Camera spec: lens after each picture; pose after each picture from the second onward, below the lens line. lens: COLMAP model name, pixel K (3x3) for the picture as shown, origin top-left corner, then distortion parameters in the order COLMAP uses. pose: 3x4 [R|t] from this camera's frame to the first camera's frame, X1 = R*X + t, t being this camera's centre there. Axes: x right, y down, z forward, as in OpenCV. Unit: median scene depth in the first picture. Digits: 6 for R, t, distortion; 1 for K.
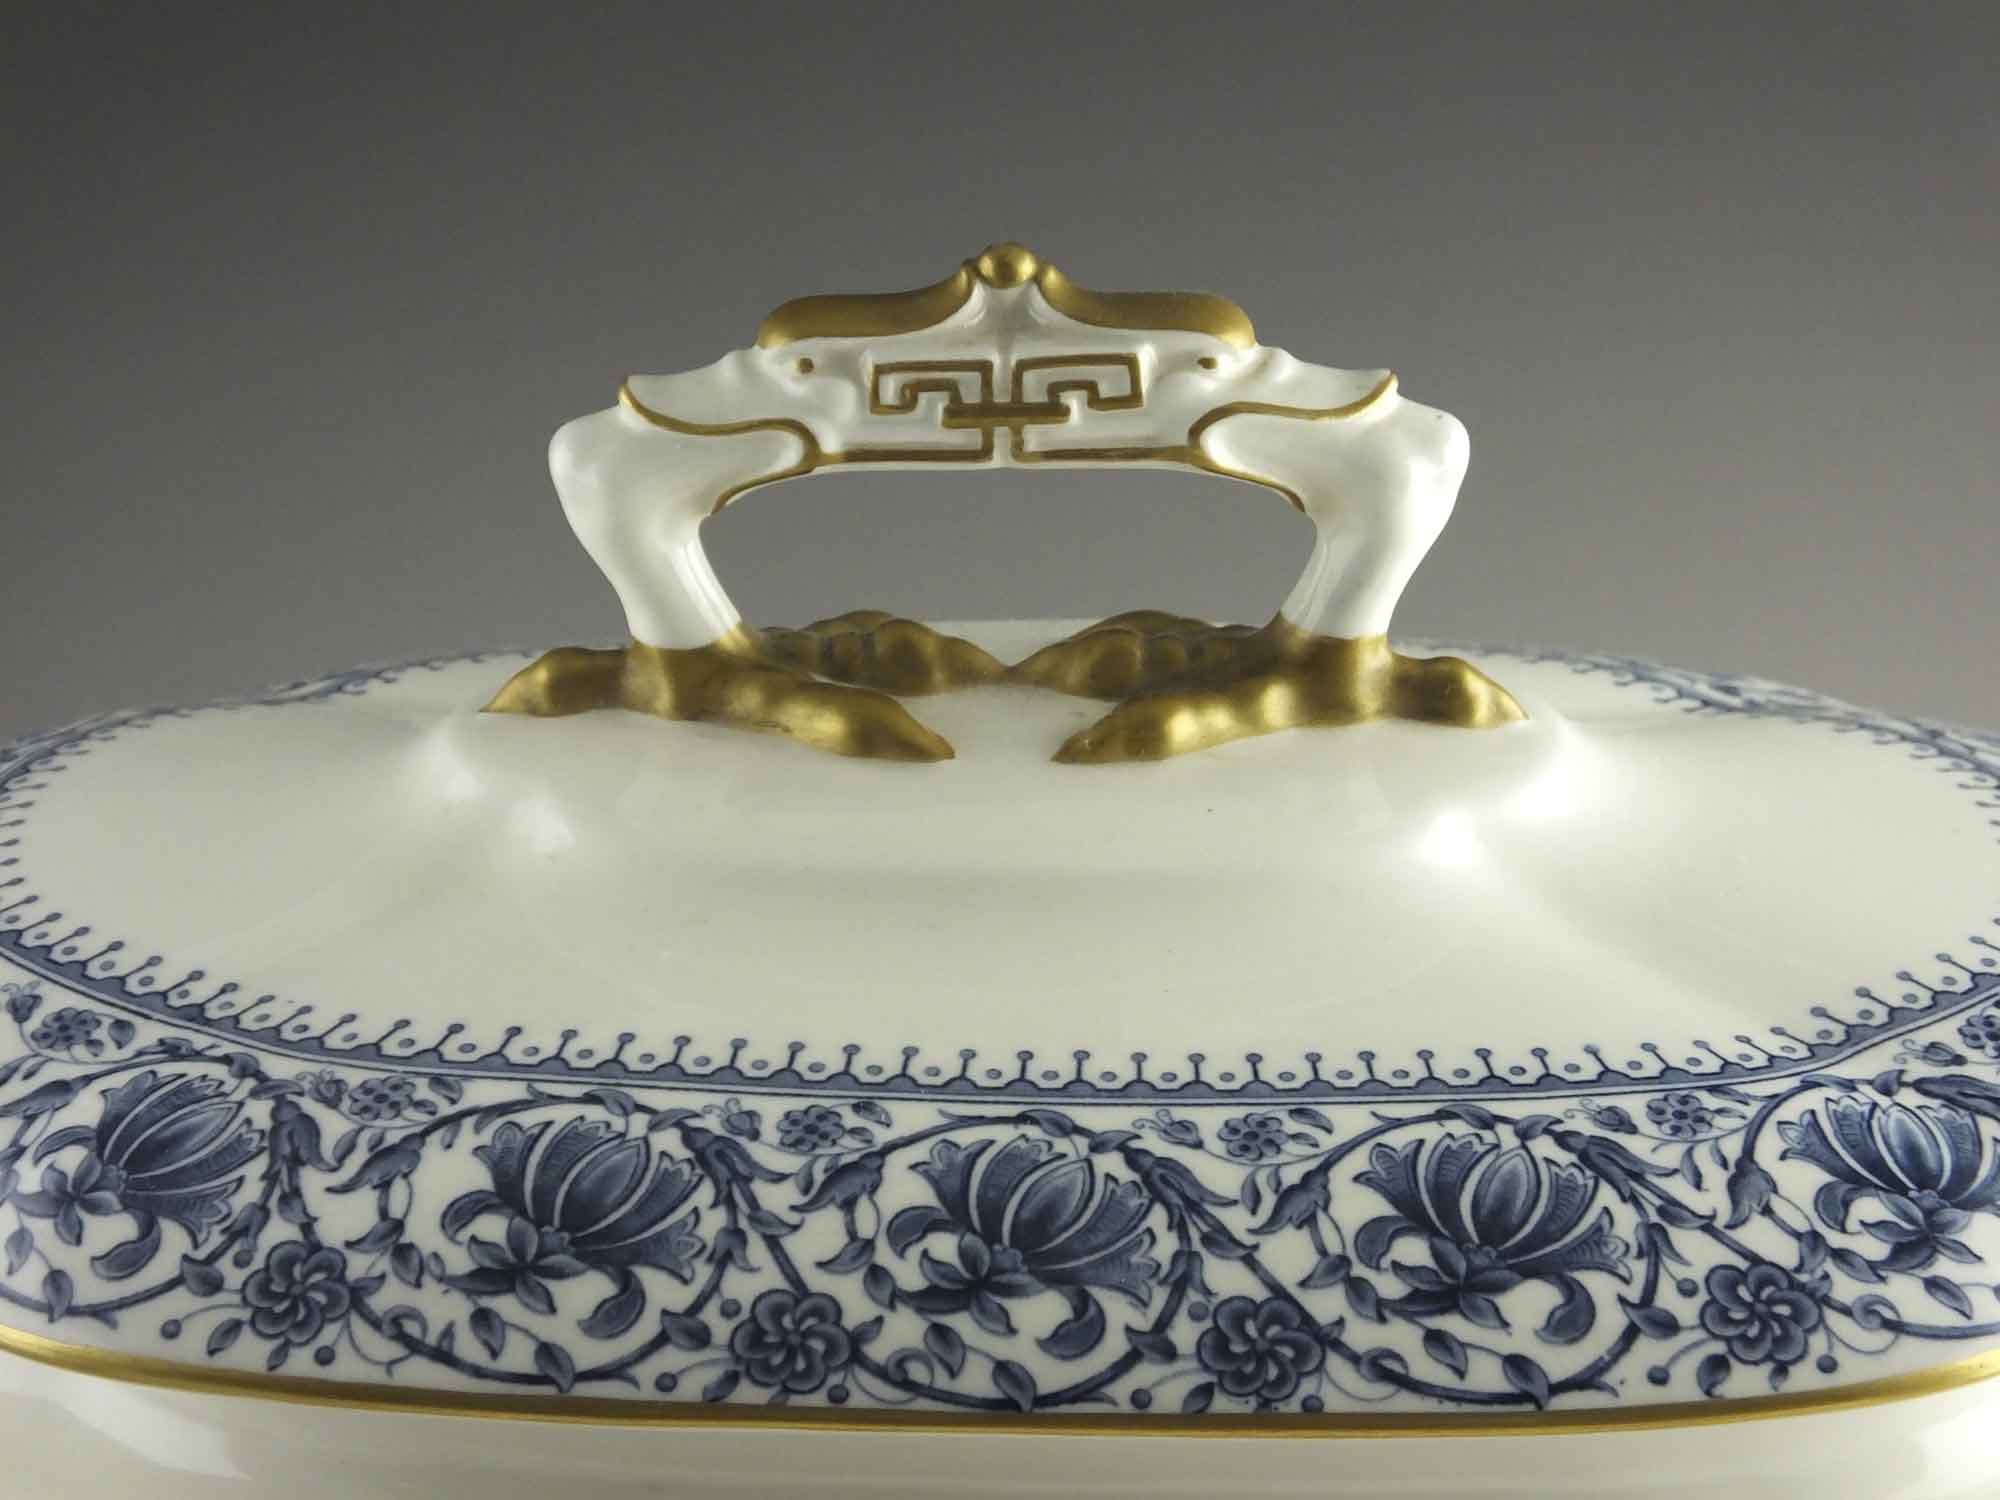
lens RADIAL K [[4682.1, 0, 990.4], [0, 4682.1, 750.3], [0, 0, 1]] dist [-0.006897, 0.000000]
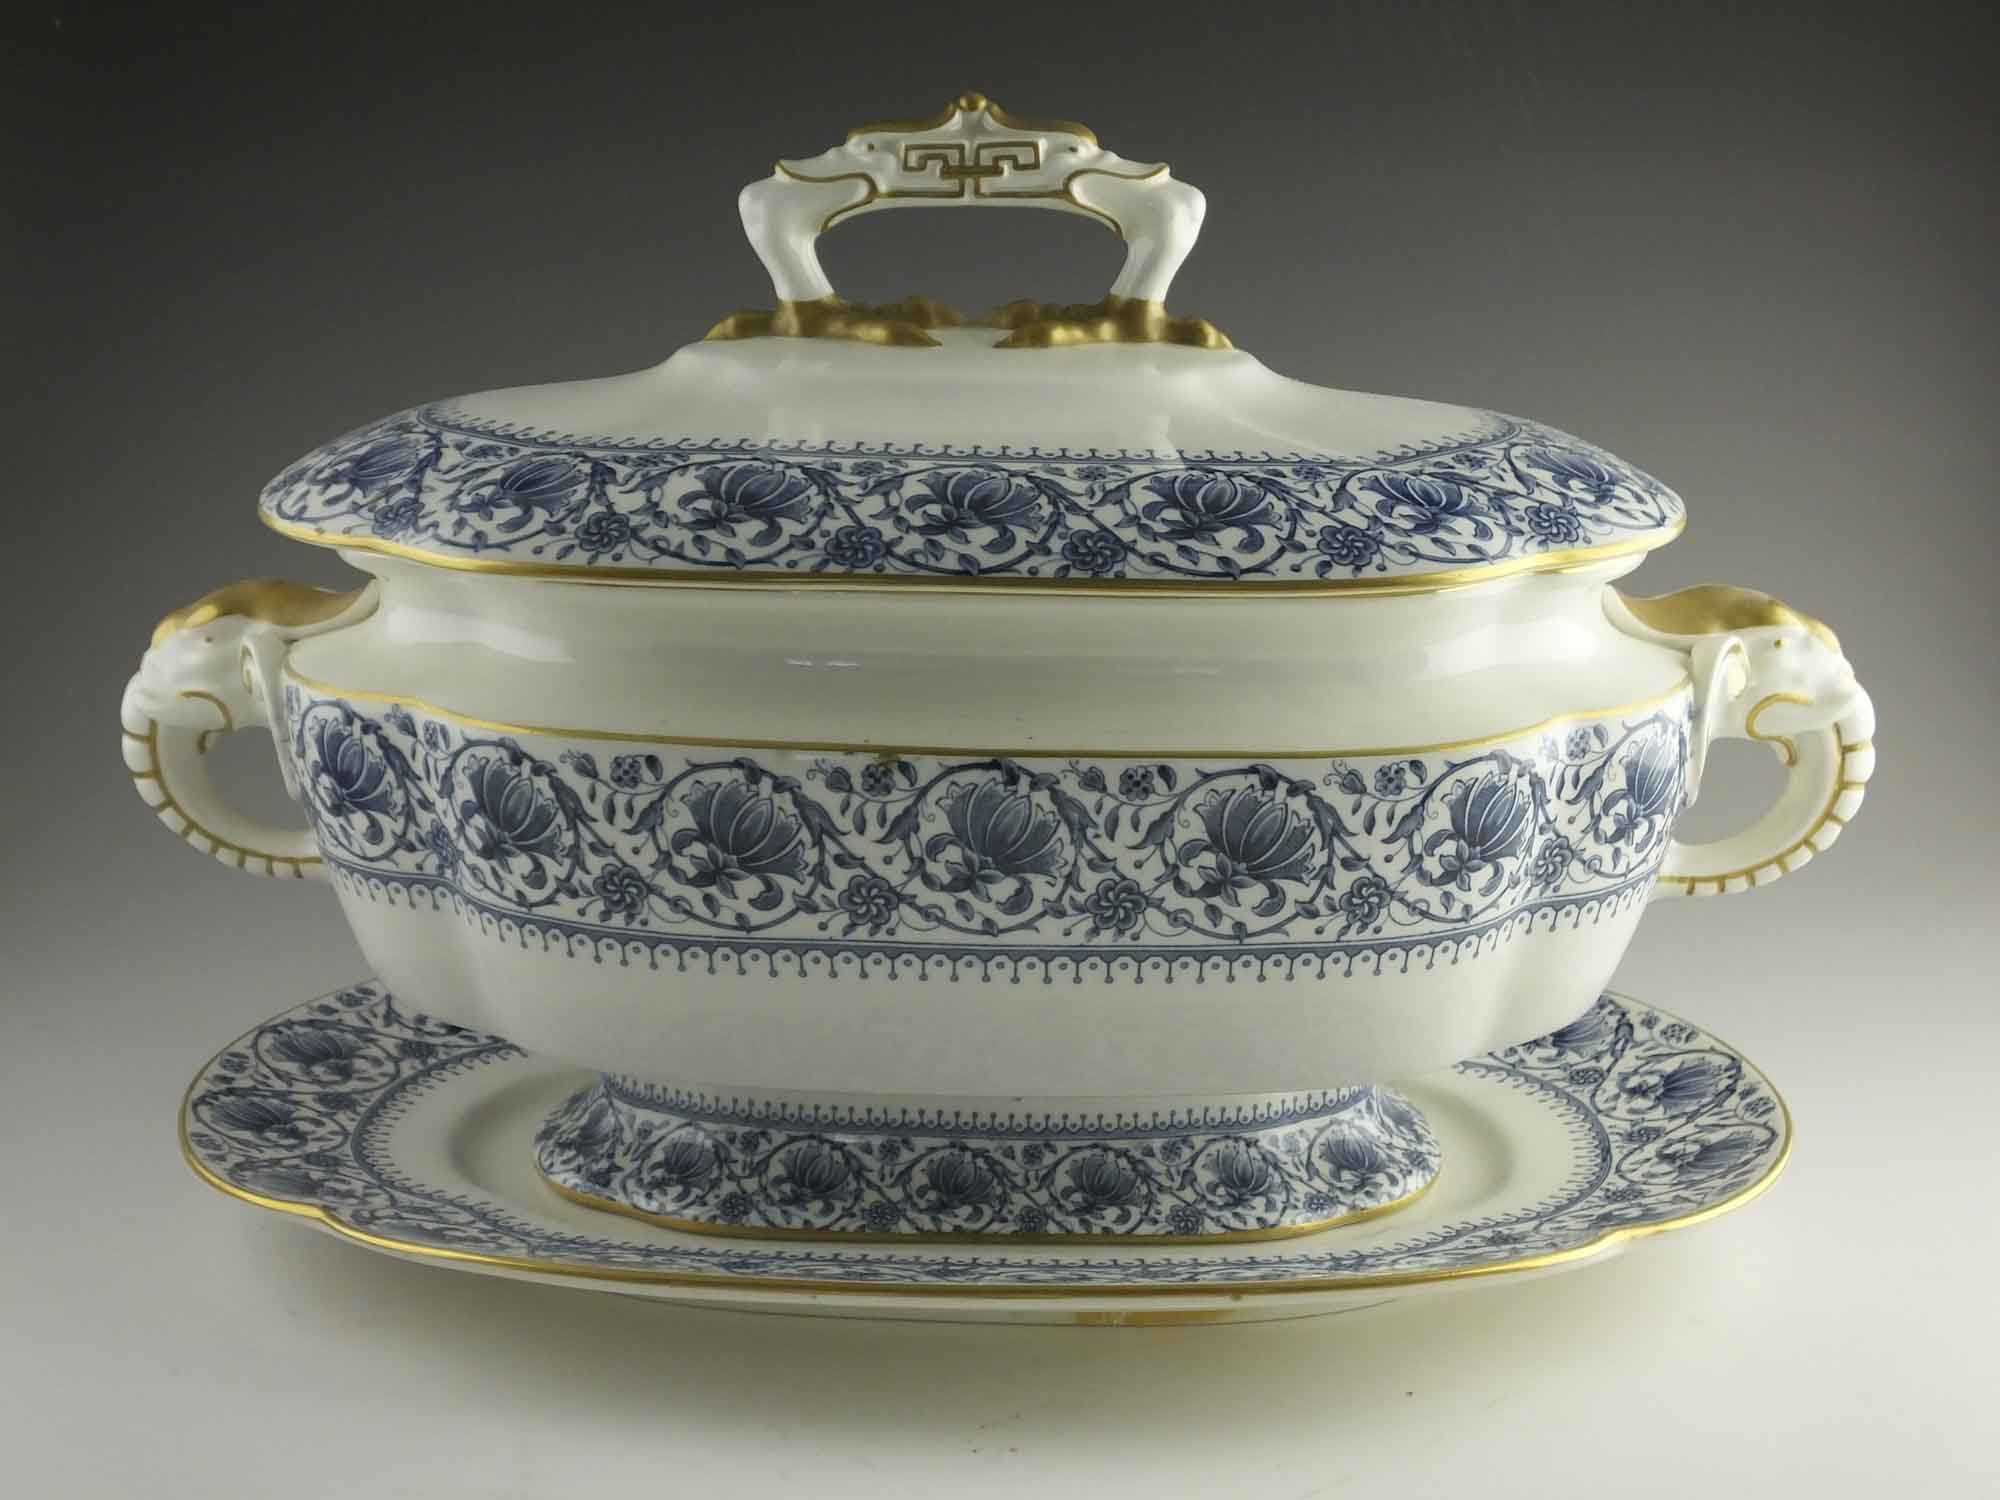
lens RADIAL K [[2833.2, 0, 999.5], [0, 2833.2, 749.3], [0, 0, 1]] dist [0.035158, 0.000000]
pose [[0.999738, 0.016807, 0.015537, 0.000711], [-0.014208, 0.987898, -0.154453, 0.379267], [-0.017945, 0.154192, 0.987878, -0.158893]]
